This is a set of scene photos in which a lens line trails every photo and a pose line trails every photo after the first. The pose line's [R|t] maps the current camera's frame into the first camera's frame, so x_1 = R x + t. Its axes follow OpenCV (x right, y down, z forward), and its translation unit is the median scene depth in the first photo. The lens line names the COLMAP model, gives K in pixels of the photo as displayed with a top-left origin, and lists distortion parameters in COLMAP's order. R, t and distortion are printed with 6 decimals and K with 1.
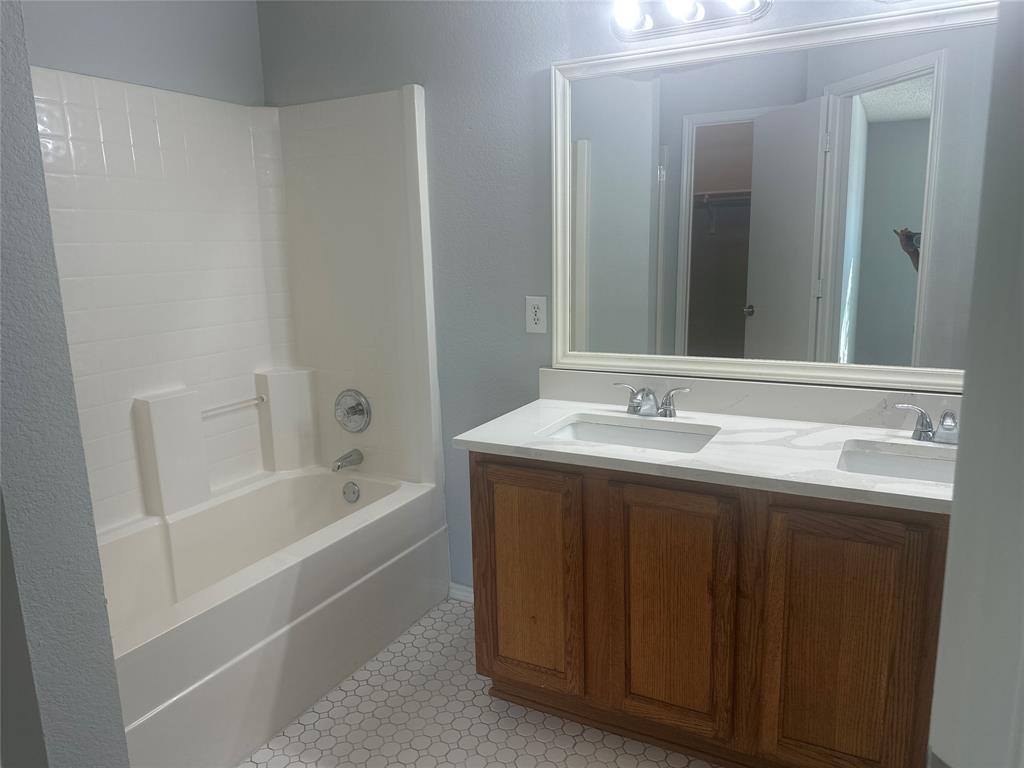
lens RADIAL K [[720.6, 0, 511.5], [0, 720.6, 383.7], [0, 0, 1]] dist [0.059545, -0.077933]
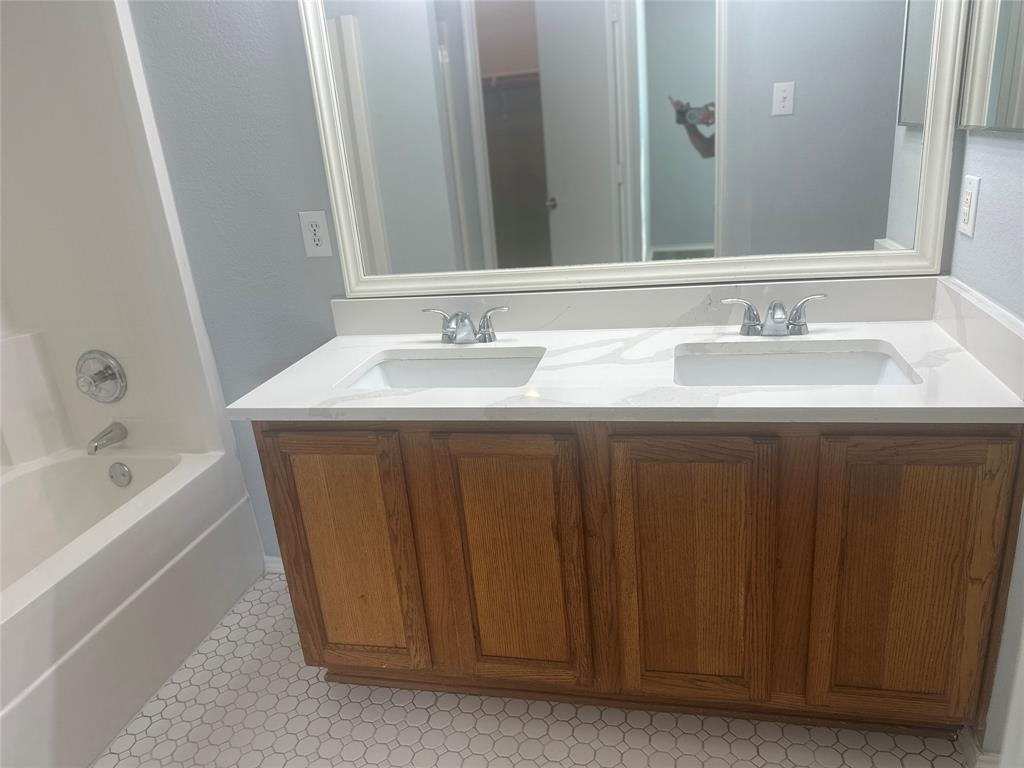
lens RADIAL K [[720.6, 0, 508.3], [0, 720.6, 390.4], [0, 0, 1]] dist [0.059545, -0.077933]
pose [[0.960875, -0.148291, 0.233941, 0.030355], [0.113330, 0.981162, 0.156456, -0.031551], [-0.252735, -0.123822, 0.959580, 0.157747]]
